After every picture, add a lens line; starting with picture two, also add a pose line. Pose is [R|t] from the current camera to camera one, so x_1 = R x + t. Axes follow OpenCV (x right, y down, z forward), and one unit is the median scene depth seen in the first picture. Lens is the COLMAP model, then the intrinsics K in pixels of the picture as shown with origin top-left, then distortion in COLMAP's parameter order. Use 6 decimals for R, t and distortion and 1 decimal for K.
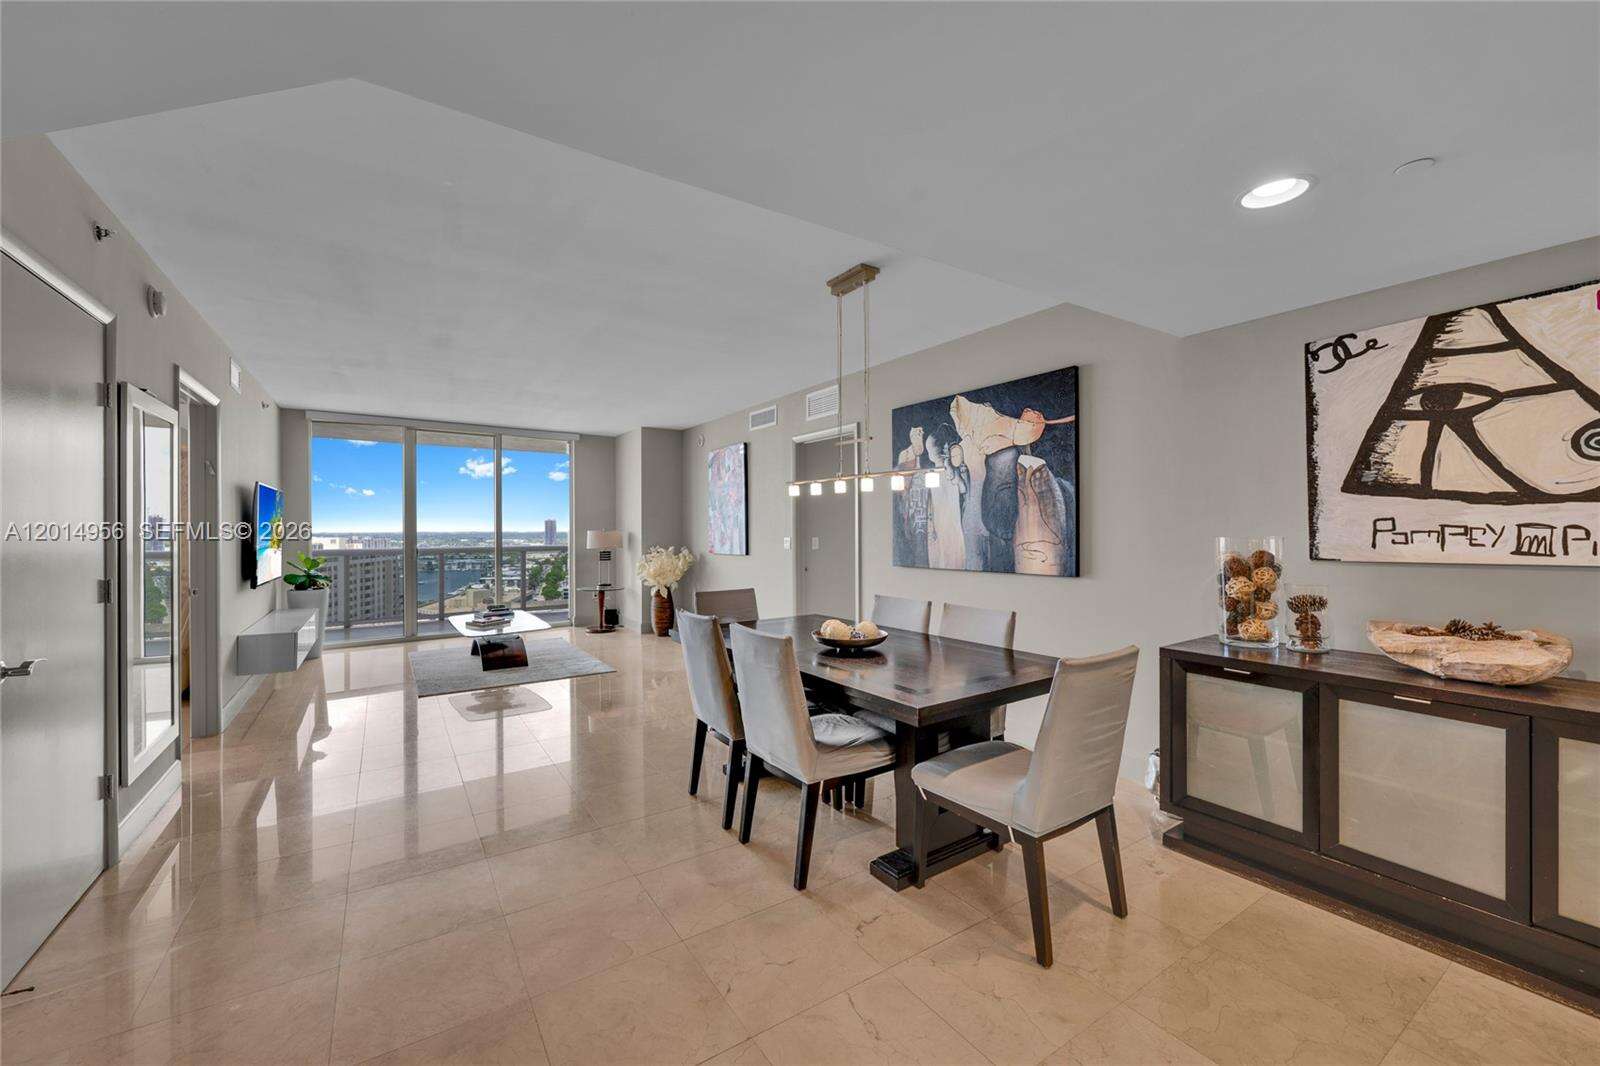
lens RADIAL K [[631.6, 0, 794.4], [0, 631.6, 530.7], [0, 0, 1]] dist [-0.000655, 0.000024]
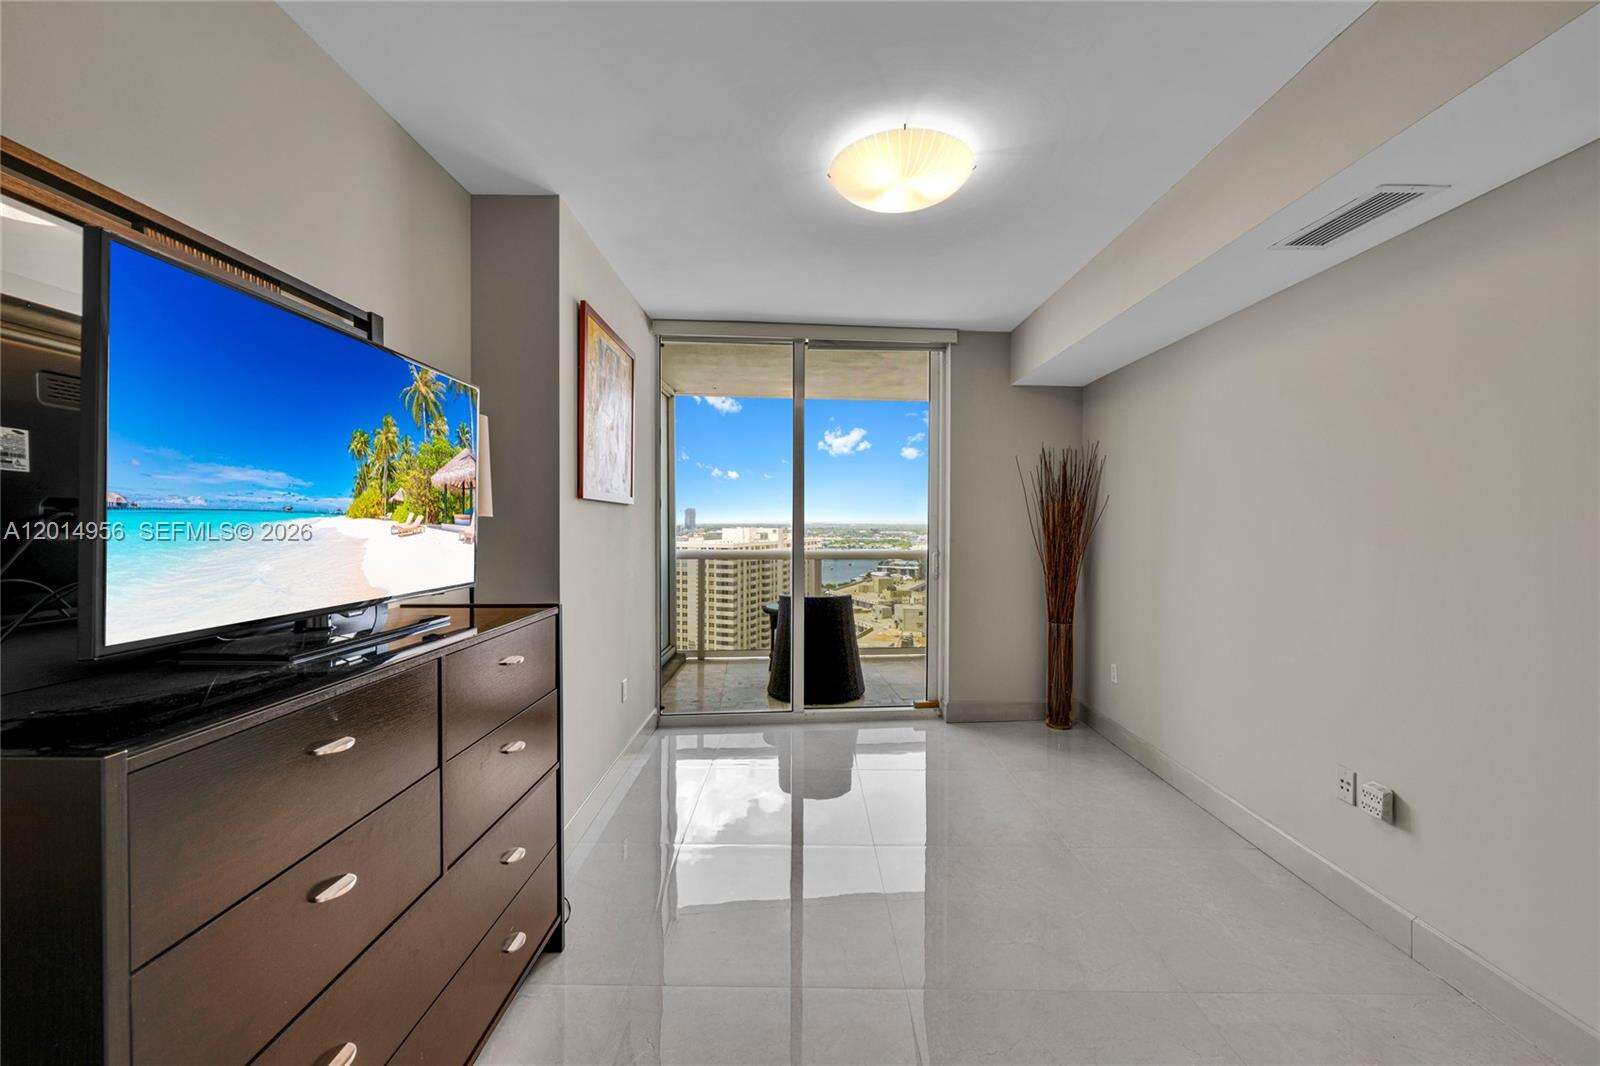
lens RADIAL K [[631.6, 0, 794.4], [0, 631.6, 530.7], [0, 0, 1]] dist [-0.000655, 0.000024]
pose [[0.823260, 0.010301, -0.567571, -0.408431], [-0.004132, 0.999918, 0.012156, 0.028813], [0.567650, -0.007662, 0.823235, 0.786563]]
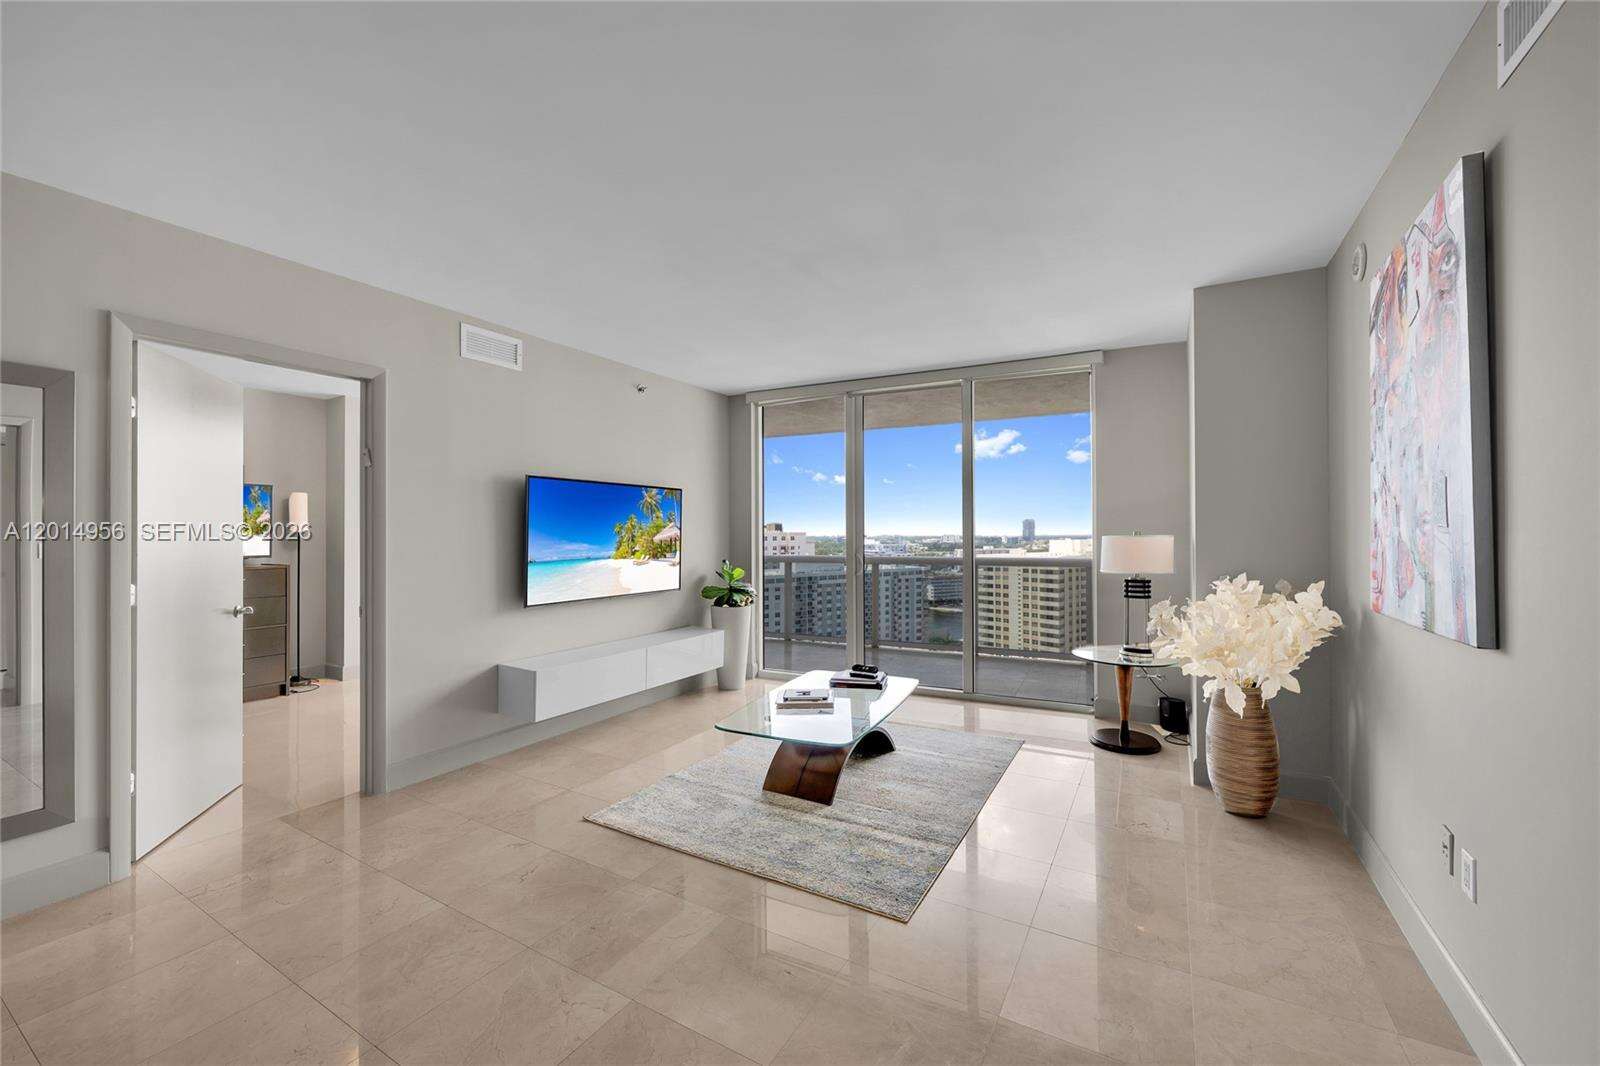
lens RADIAL K [[631.6, 0, 794.4], [0, 631.6, 530.7], [0, 0, 1]] dist [-0.000655, 0.000024]
pose [[0.447101, -0.003836, -0.894475, 0.017546], [-0.000342, 0.999990, -0.004459, -0.002849], [0.894483, 0.002300, 0.447095, 0.767636]]
